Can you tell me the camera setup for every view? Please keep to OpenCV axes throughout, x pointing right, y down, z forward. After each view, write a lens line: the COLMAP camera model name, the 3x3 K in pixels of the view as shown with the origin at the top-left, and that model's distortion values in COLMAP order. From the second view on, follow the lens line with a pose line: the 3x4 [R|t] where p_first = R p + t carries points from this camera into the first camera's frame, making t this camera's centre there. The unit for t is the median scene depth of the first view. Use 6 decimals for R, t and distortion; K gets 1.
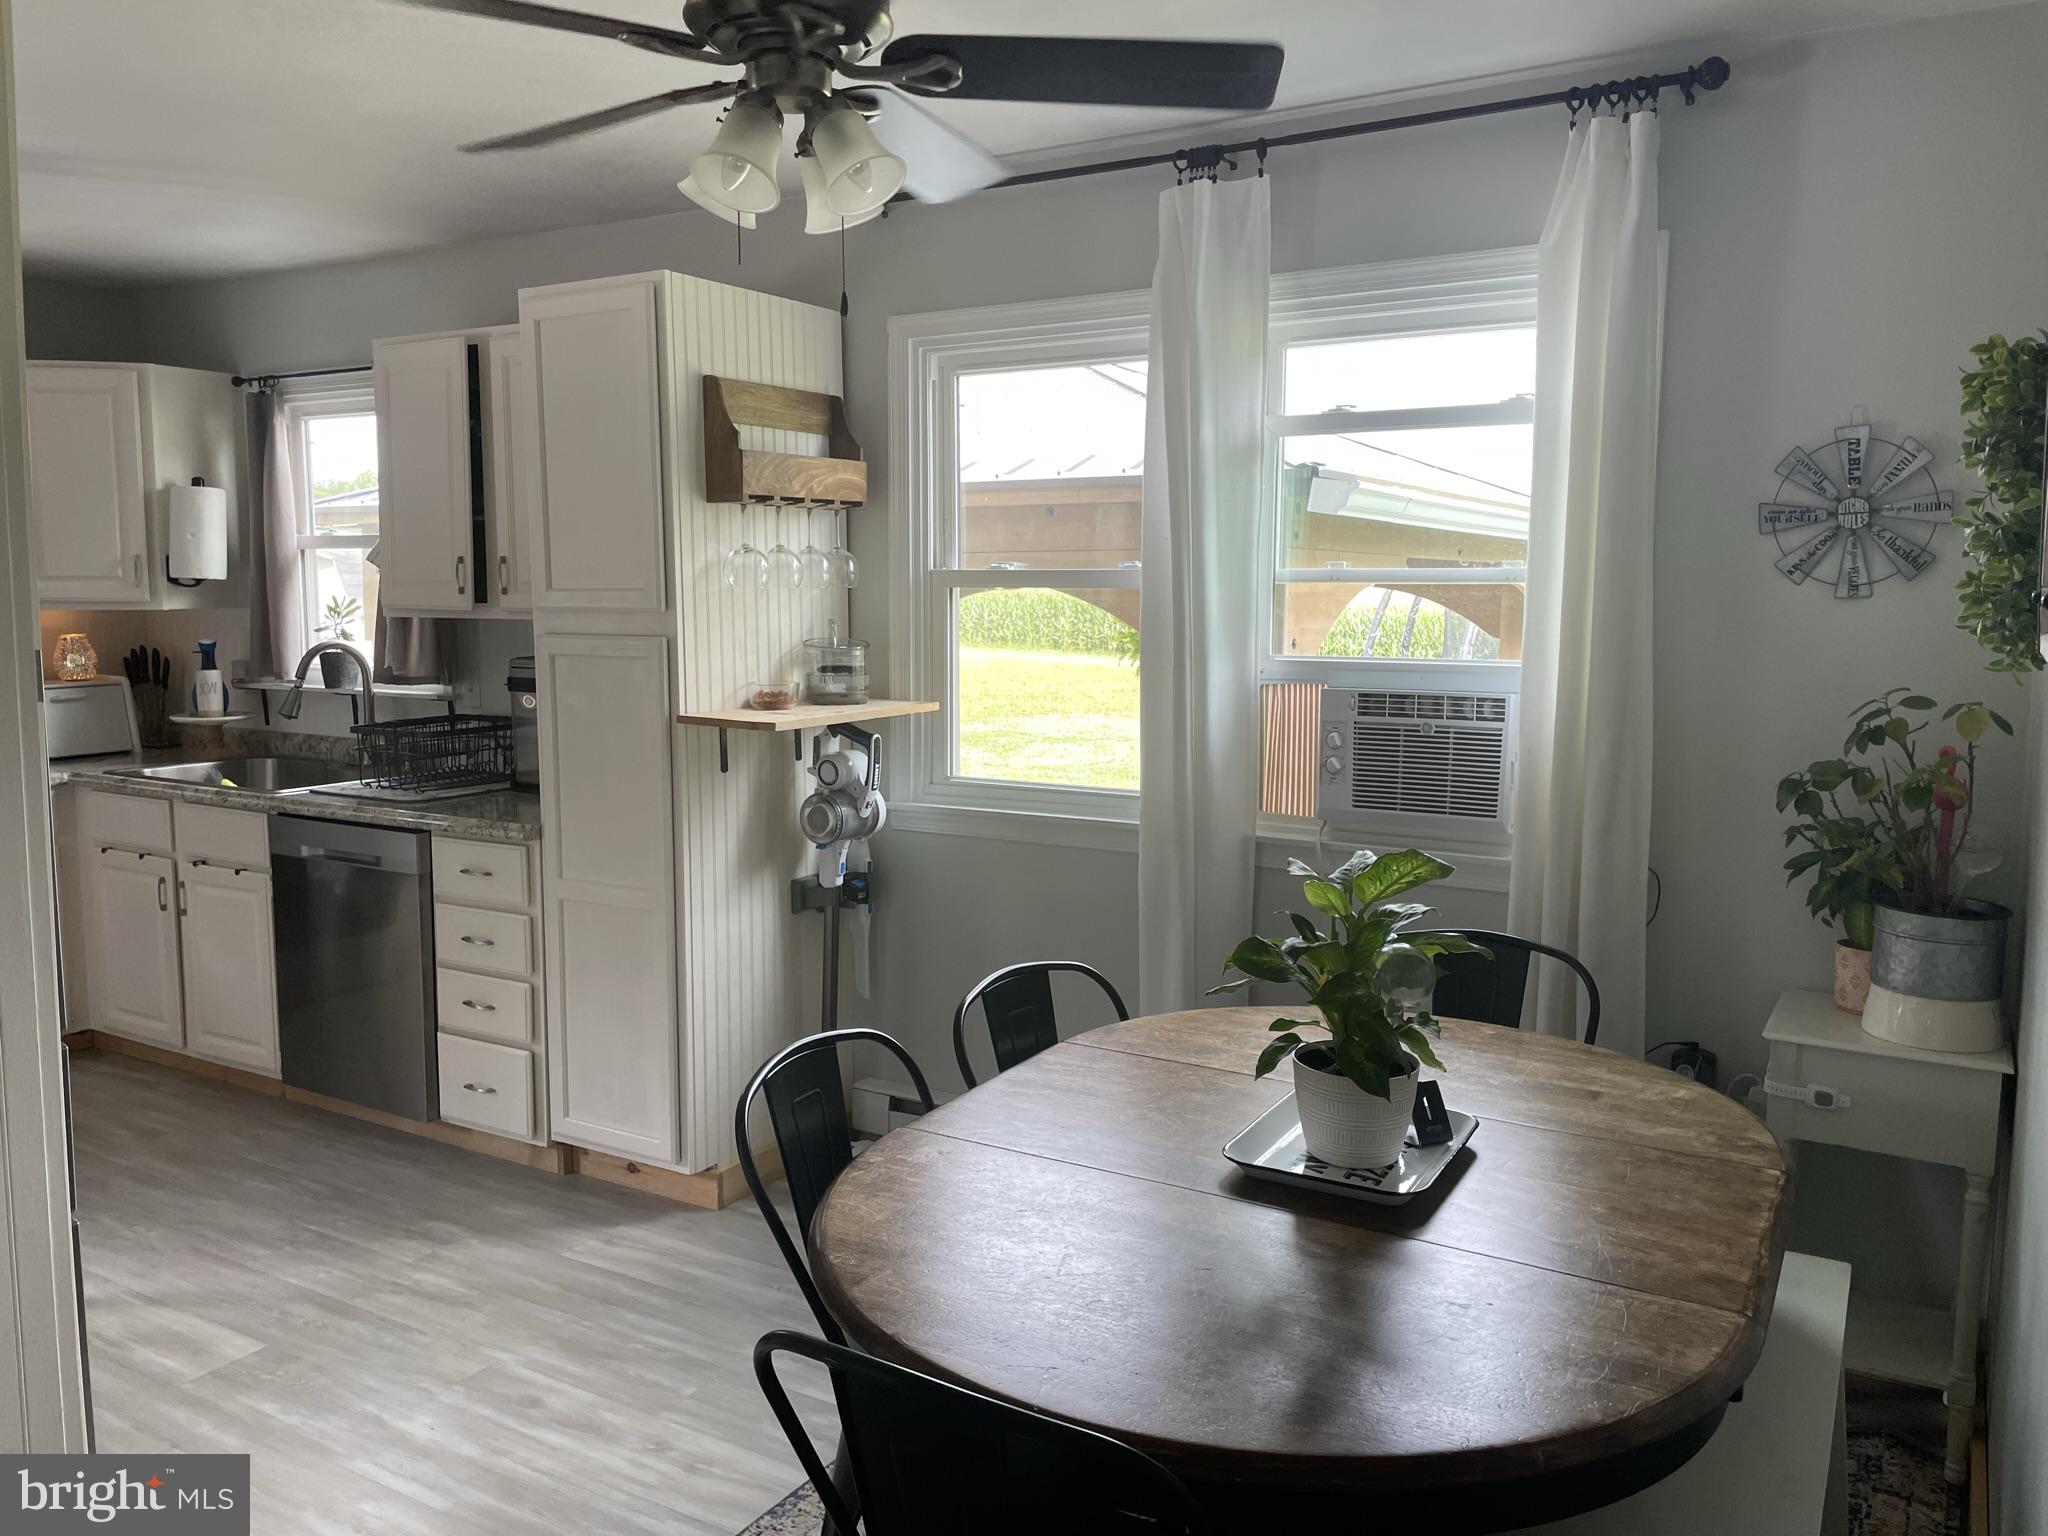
lens RADIAL K [[1555.8, 0, 1020.9], [0, 1555.8, 767.4], [0, 0, 1]] dist [0.092010, -0.134884]
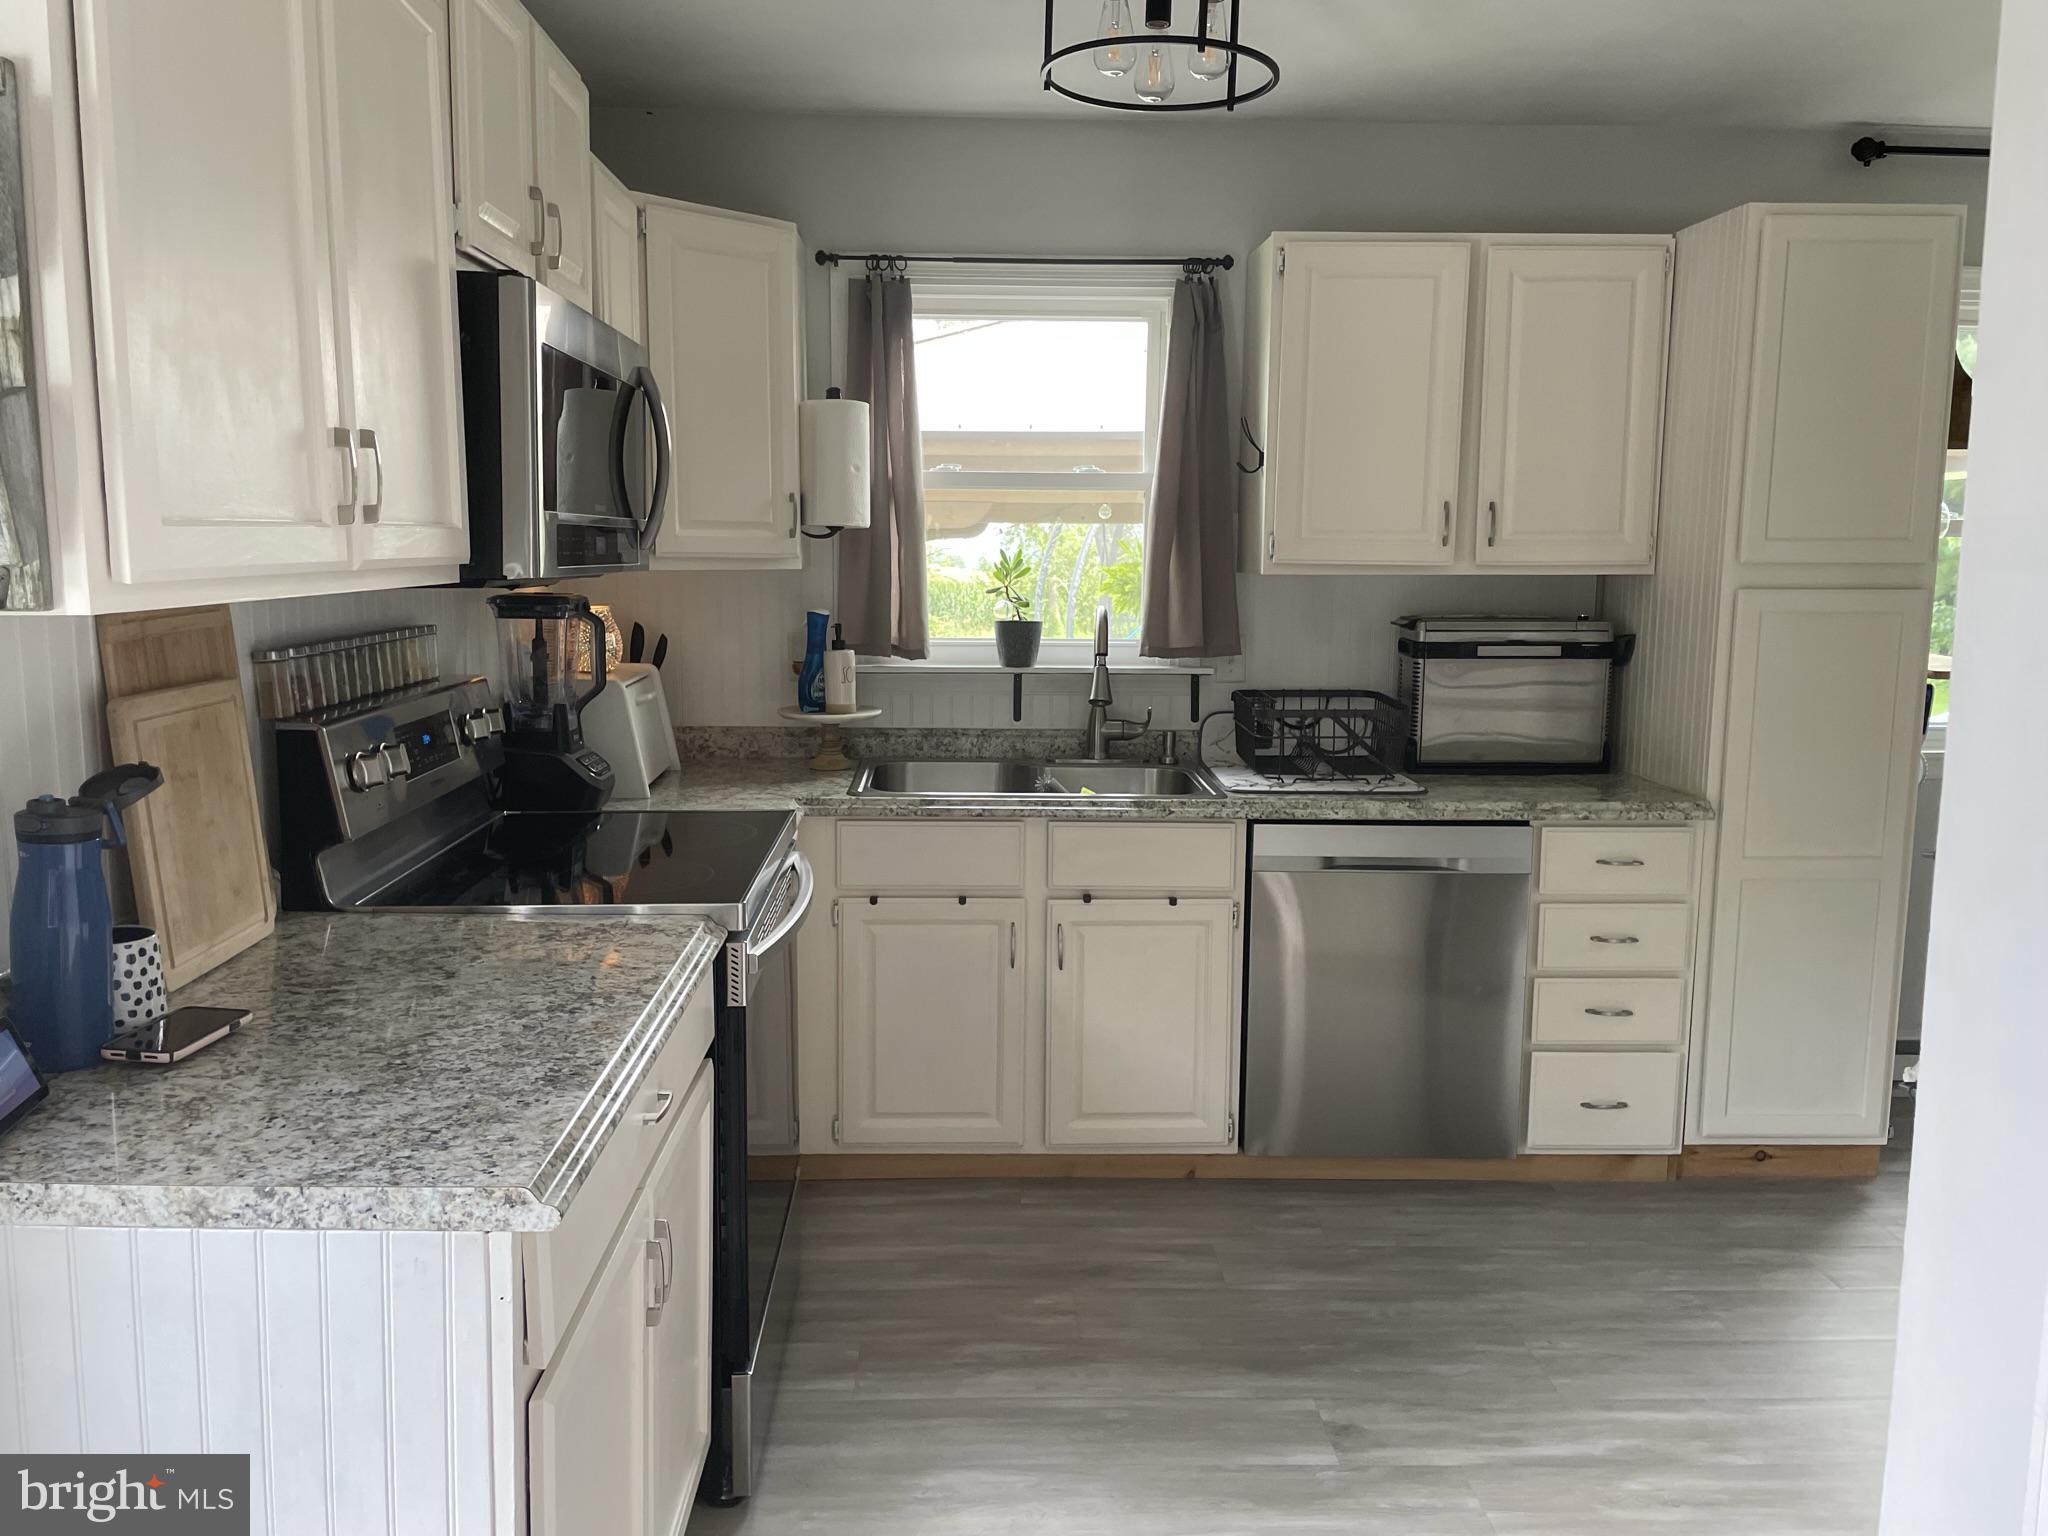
lens RADIAL K [[1555.8, 0, 1023.1], [0, 1555.8, 756.6], [0, 0, 1]] dist [0.092010, -0.134884]
pose [[0.841131, -0.071853, 0.536037, -1.002463], [0.057585, 0.997400, 0.043336, -0.045686], [-0.537757, -0.005583, 0.843081, 0.397178]]
